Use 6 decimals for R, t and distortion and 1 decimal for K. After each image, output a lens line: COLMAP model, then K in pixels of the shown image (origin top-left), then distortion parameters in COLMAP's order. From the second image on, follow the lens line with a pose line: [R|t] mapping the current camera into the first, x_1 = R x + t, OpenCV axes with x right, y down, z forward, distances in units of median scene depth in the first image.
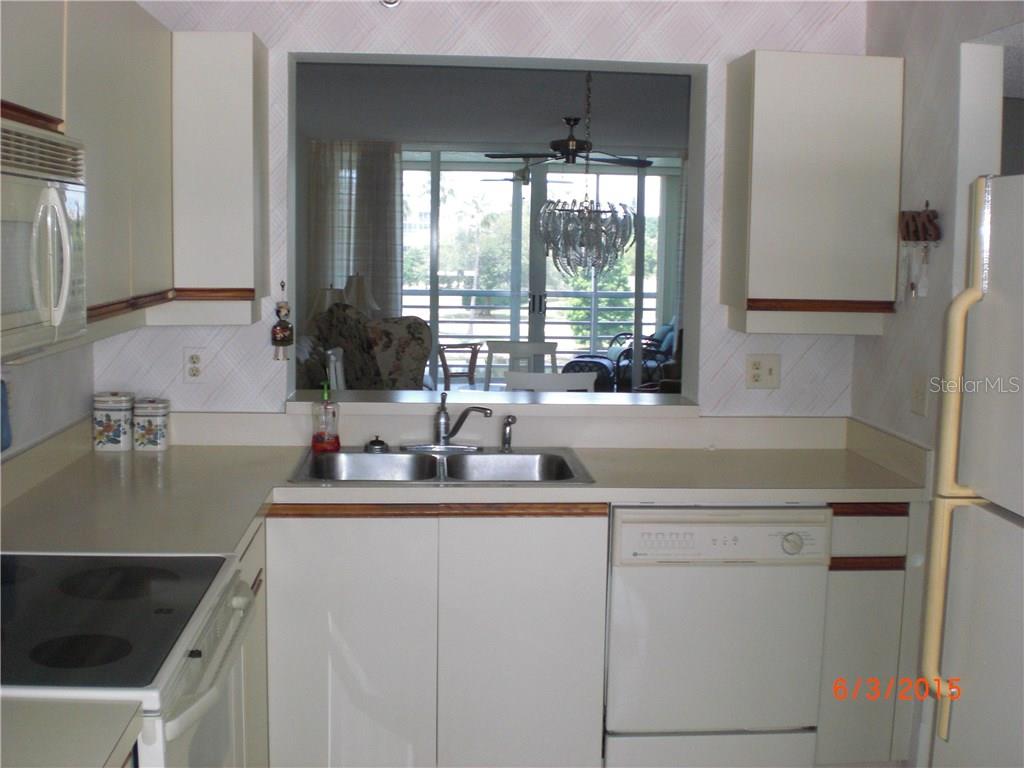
lens RADIAL K [[1168.8, 0, 512.0], [0, 1168.8, 384.0], [0, 0, 1]] dist [-0.132866, -0.041358]
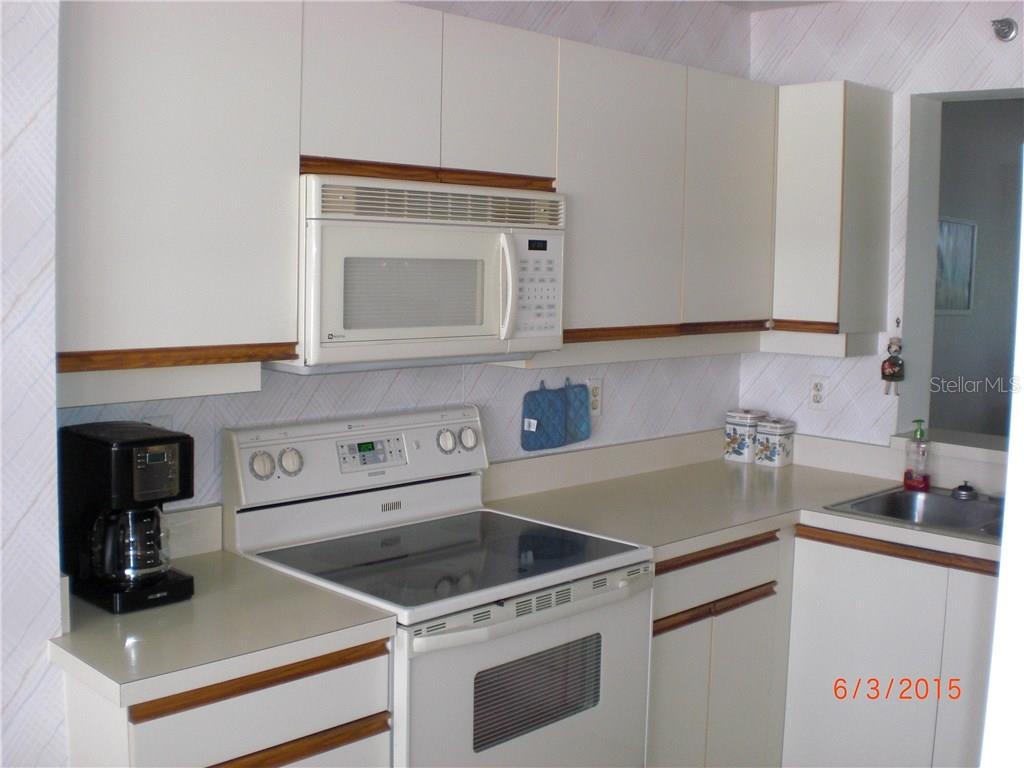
lens RADIAL K [[1168.8, 0, 512.0], [0, 1168.8, 384.0], [0, 0, 1]] dist [-0.132866, -0.041358]
pose [[0.646617, 0.080960, -0.758506, 0.363232], [-0.103772, 0.994444, 0.017679, -0.013963], [0.755723, 0.067280, 0.651426, 0.090617]]
